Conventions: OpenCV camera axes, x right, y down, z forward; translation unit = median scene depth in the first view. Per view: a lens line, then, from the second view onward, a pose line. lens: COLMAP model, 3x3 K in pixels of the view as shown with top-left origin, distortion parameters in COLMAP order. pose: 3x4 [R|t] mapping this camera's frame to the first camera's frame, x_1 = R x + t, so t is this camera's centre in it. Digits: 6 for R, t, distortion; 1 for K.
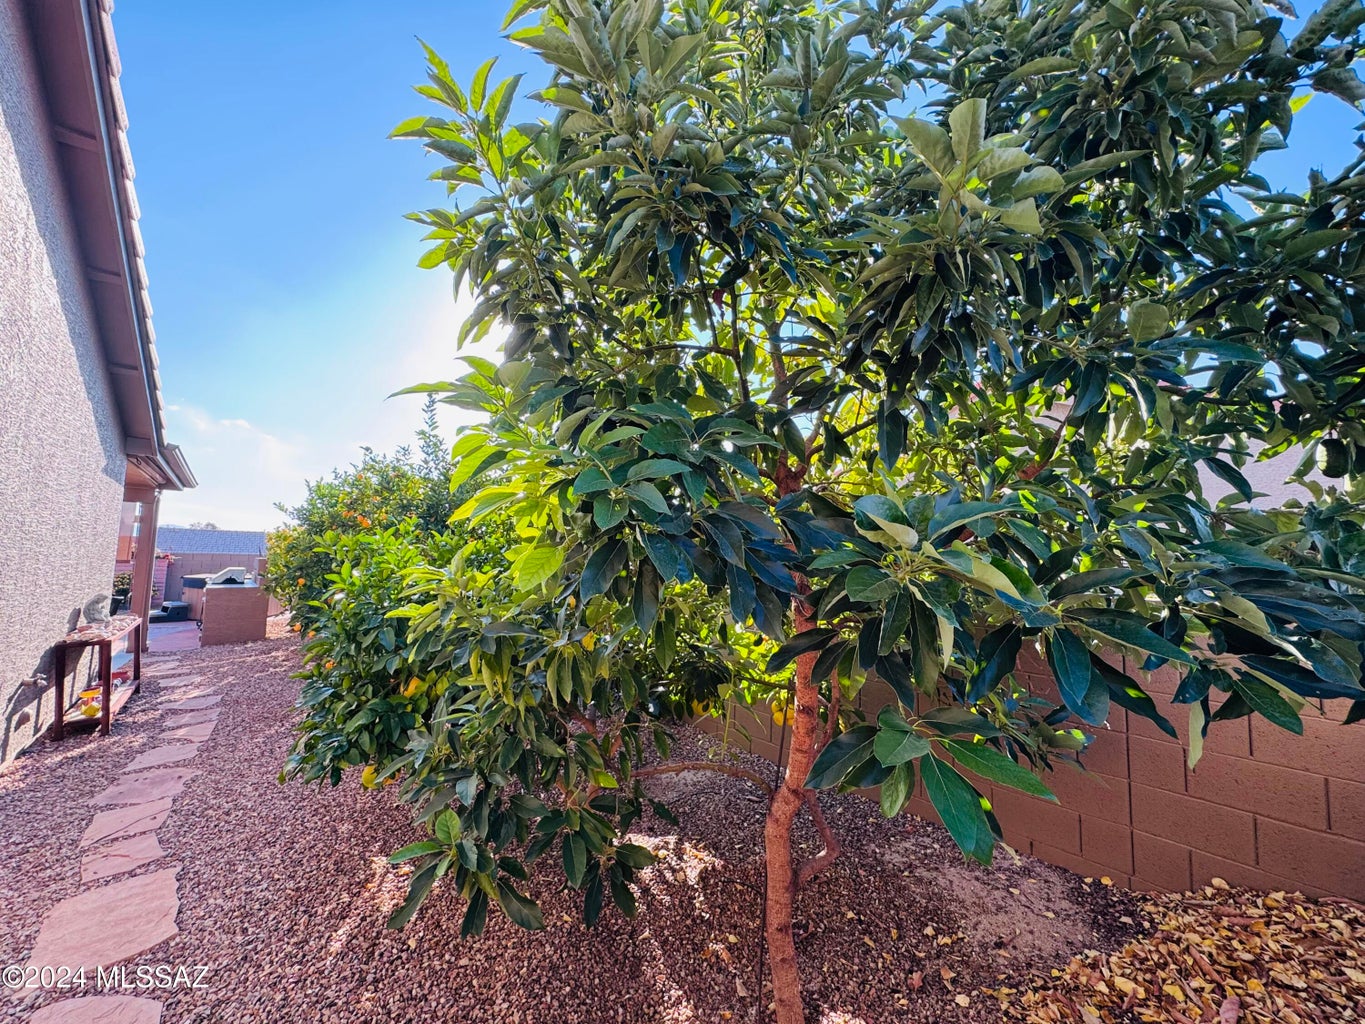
lens RADIAL K [[541.9, 0, 682.5], [0, 541.9, 512.0], [0, 0, 1]] dist [-0.002274, -0.000355]
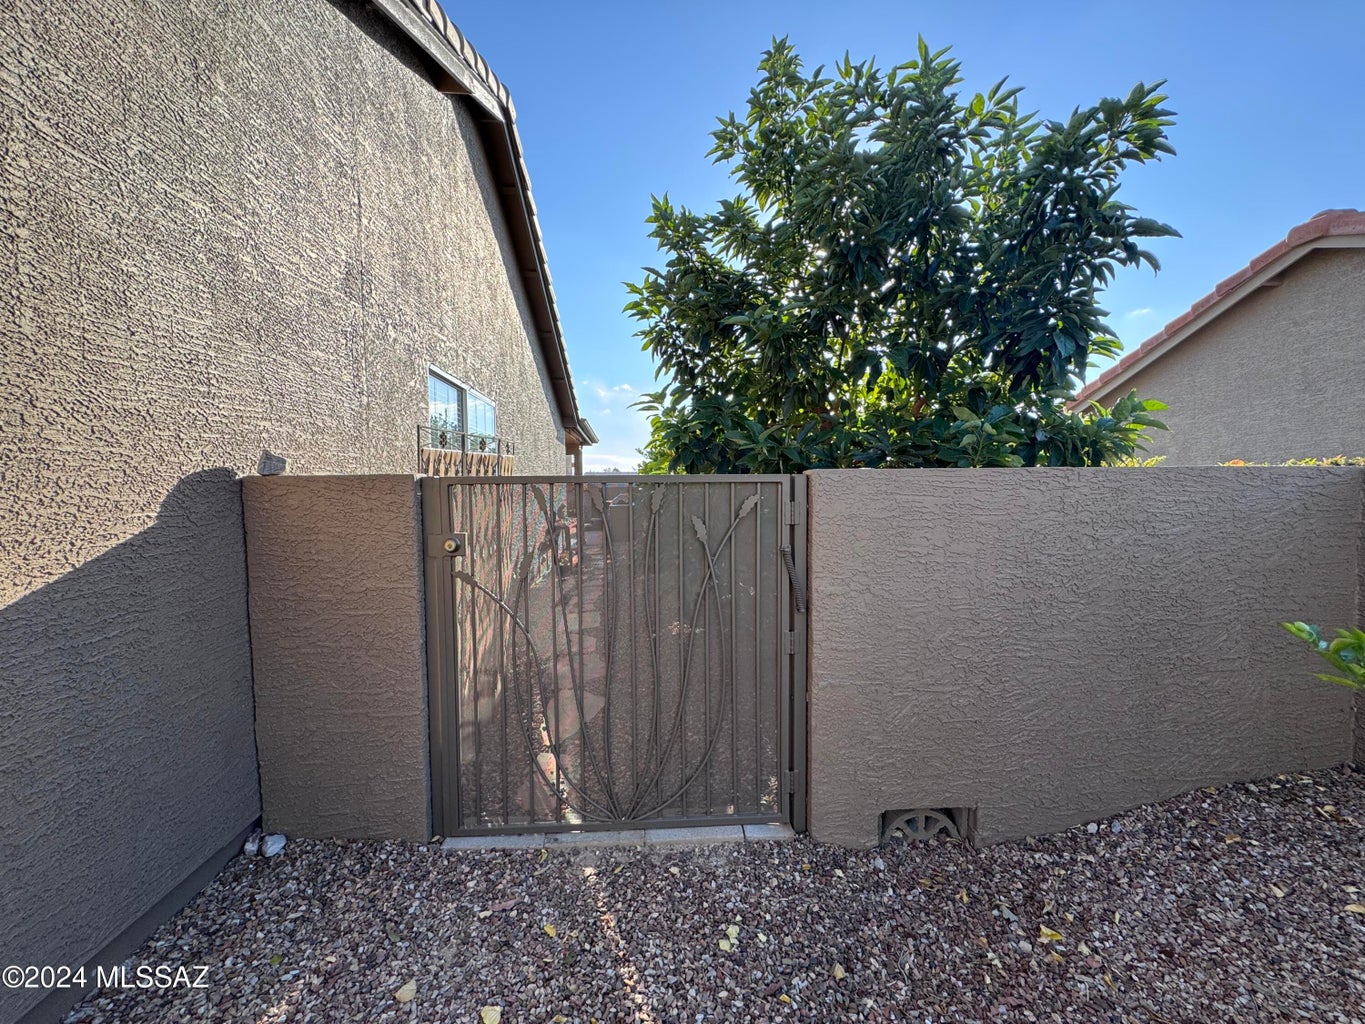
lens RADIAL K [[541.9, 0, 682.5], [0, 541.9, 512.0], [0, 0, 1]] dist [-0.002274, -0.000355]
pose [[0.828441, -0.008839, -0.560007, 0.277645], [0.081412, 0.991156, 0.104792, 0.012129], [0.554128, -0.132405, 0.821834, -0.275284]]
